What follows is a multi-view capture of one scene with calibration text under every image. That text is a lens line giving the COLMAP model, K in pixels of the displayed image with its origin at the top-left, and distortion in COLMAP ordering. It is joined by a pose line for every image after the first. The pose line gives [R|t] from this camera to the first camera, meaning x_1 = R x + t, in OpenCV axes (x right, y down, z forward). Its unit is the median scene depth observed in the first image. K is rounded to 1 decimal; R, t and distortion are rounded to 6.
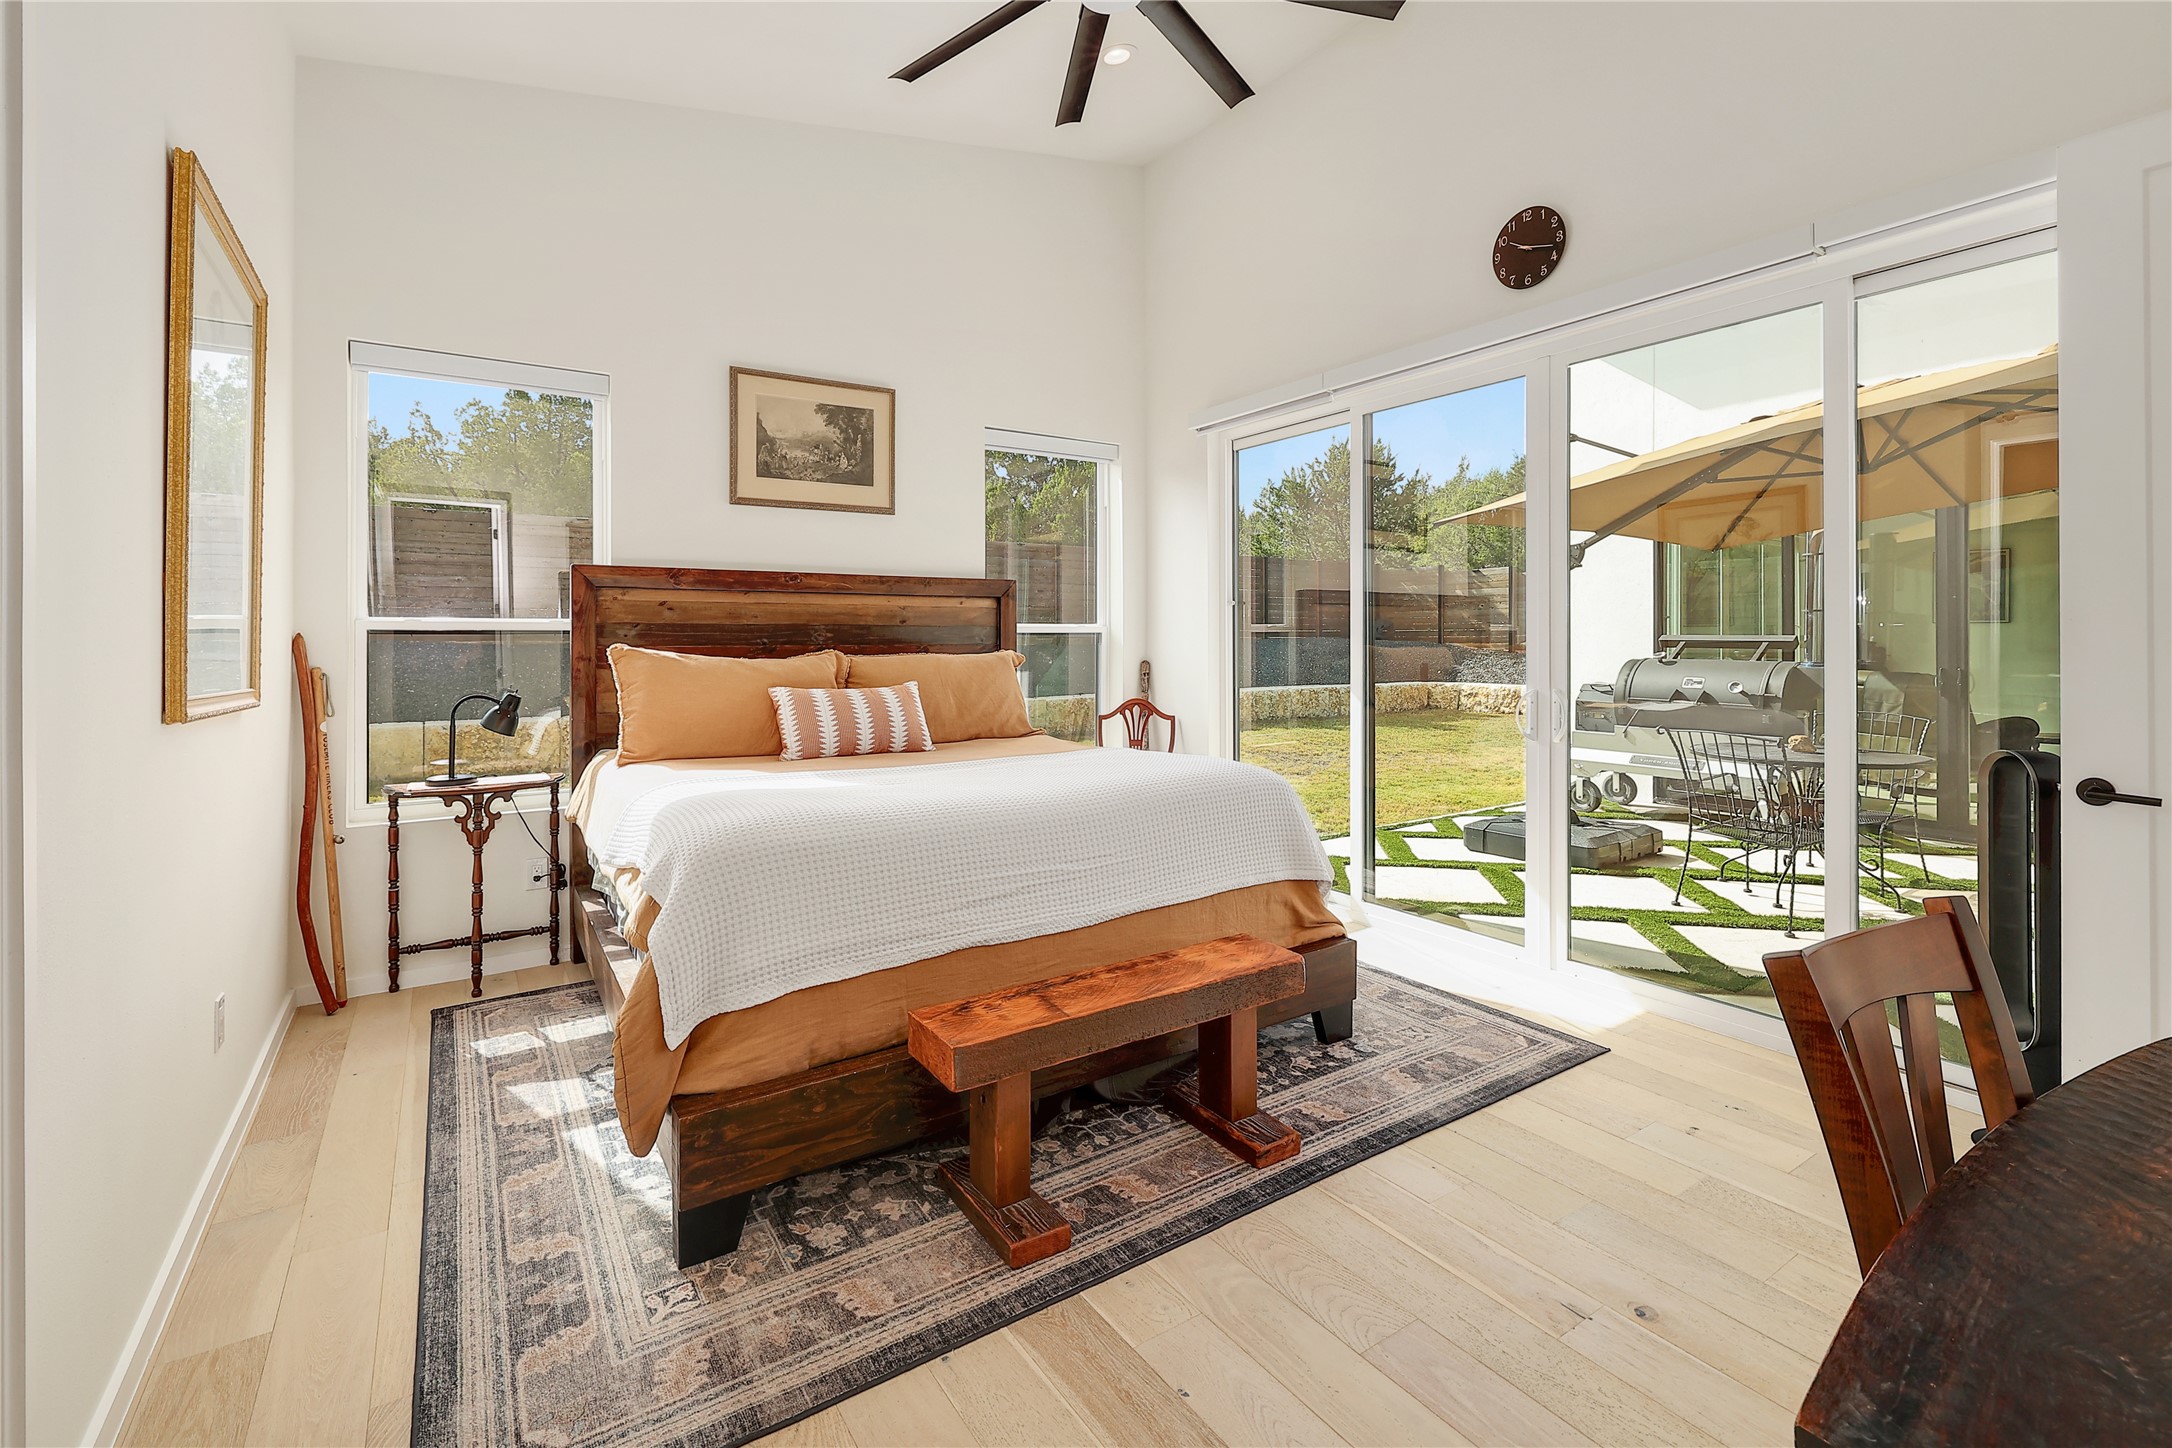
lens RADIAL K [[951.0, 0, 1083.6], [0, 951.0, 650.2], [0, 0, 1]] dist [-0.001781, 0.000311]
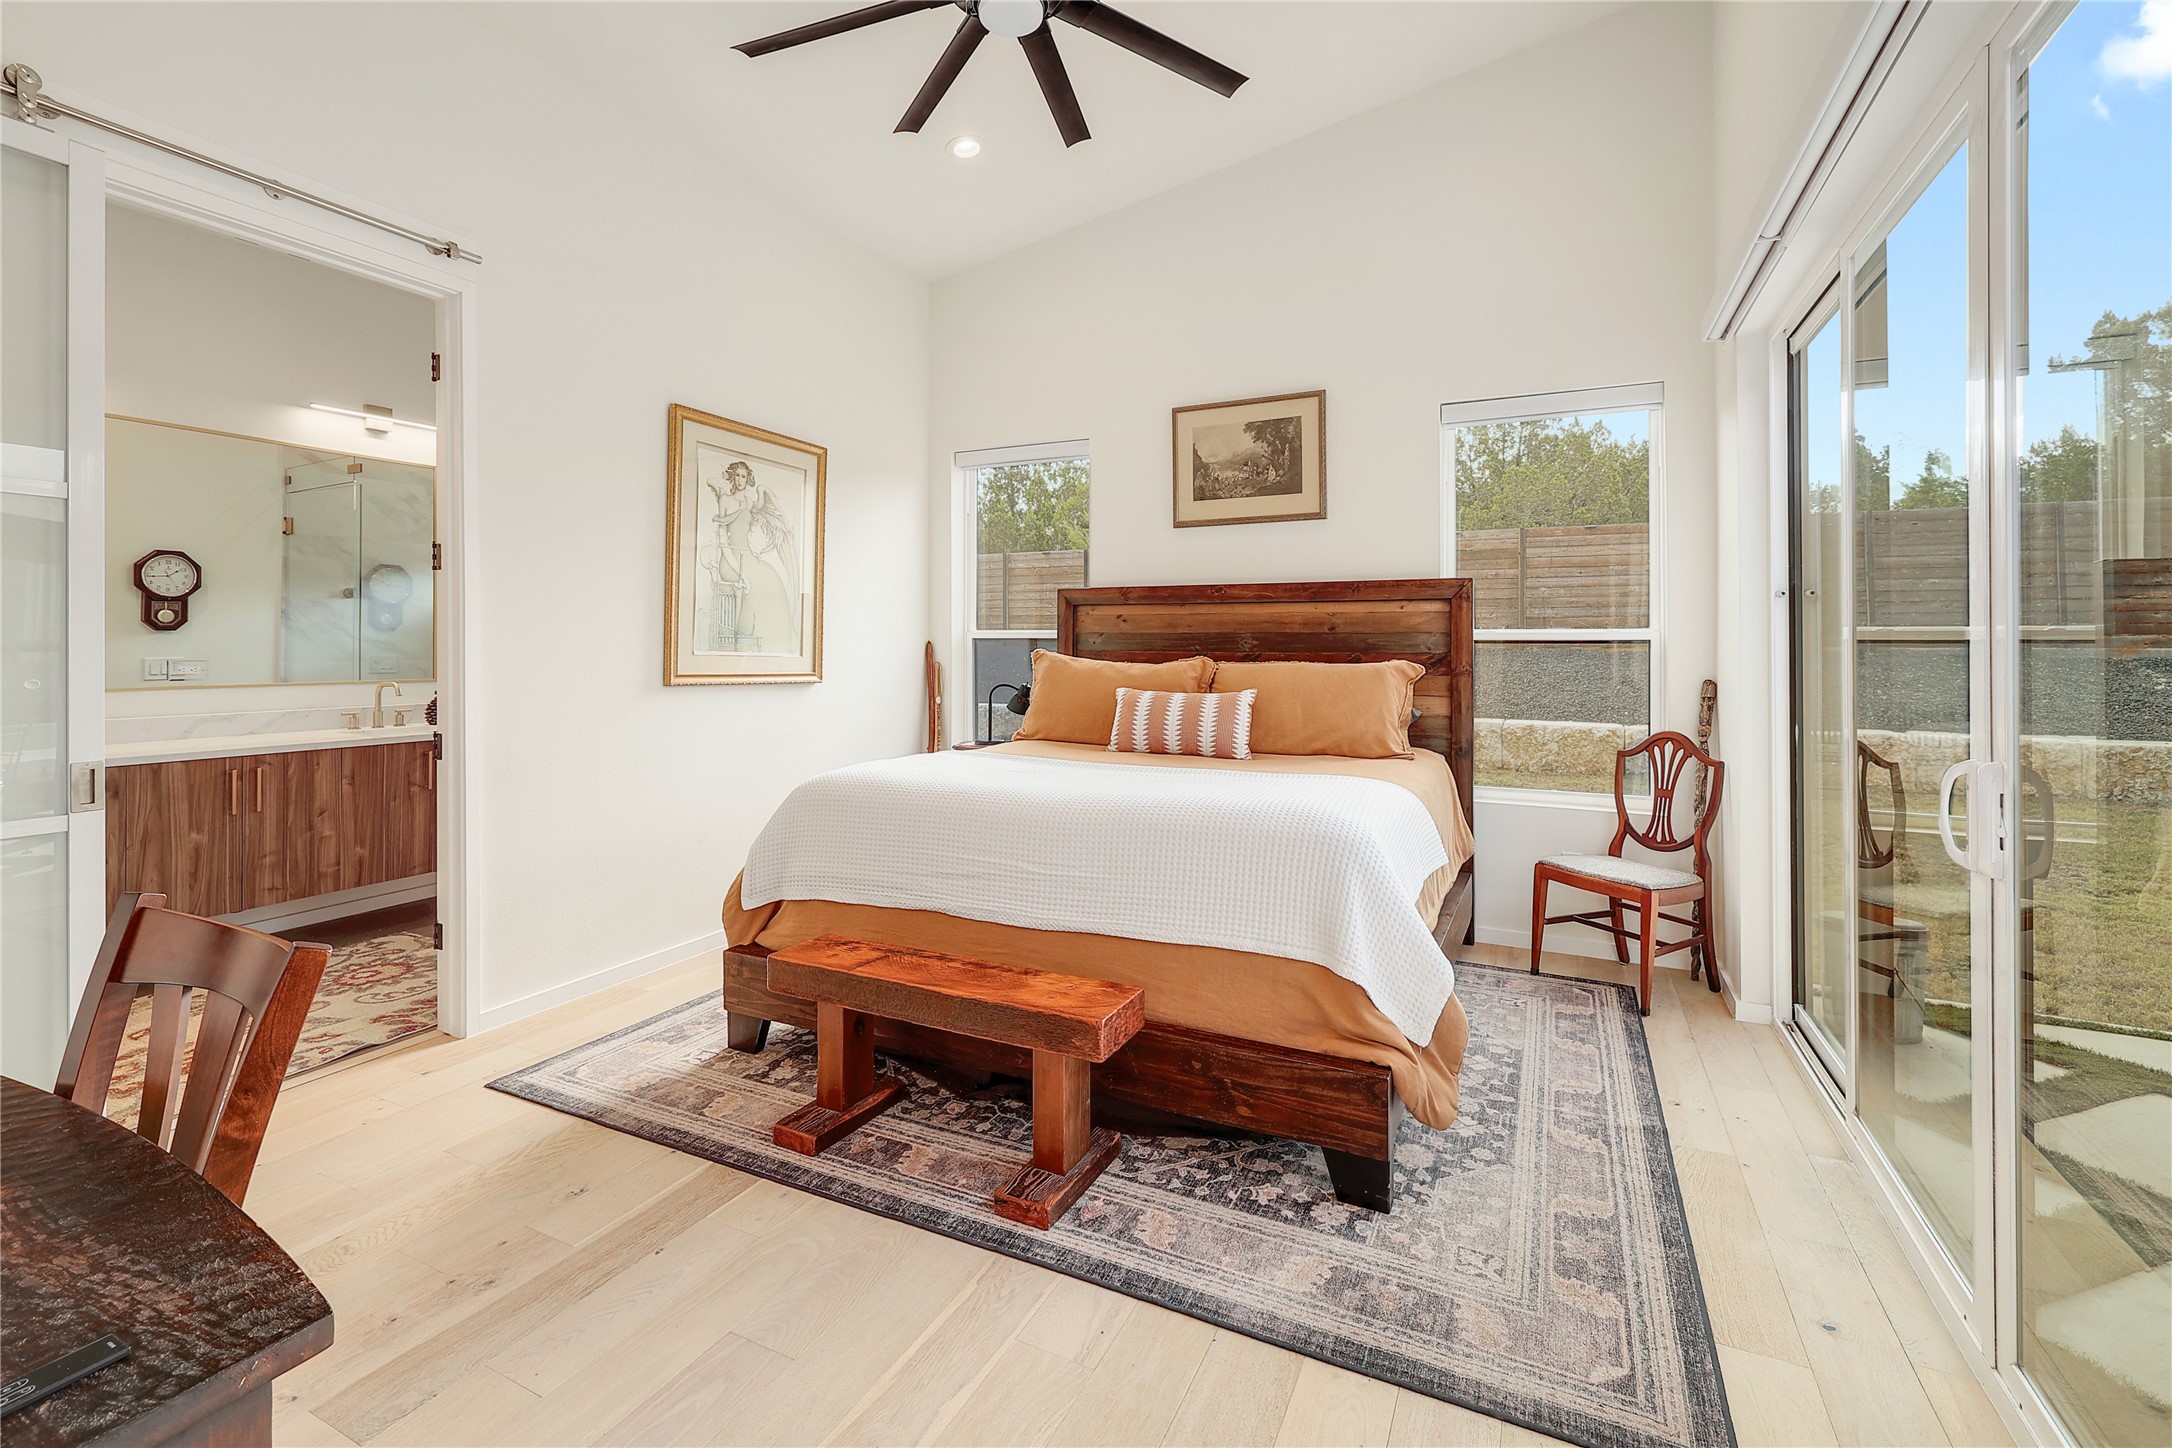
lens RADIAL K [[951.0, 0, 1083.6], [0, 951.0, 650.2], [0, 0, 1]] dist [-0.001781, 0.000311]
pose [[0.510367, 0.009580, -0.859903, 0.645268], [-0.014719, 0.999889, 0.002404, -0.008546], [0.859831, 0.011430, 0.510451, 0.369460]]
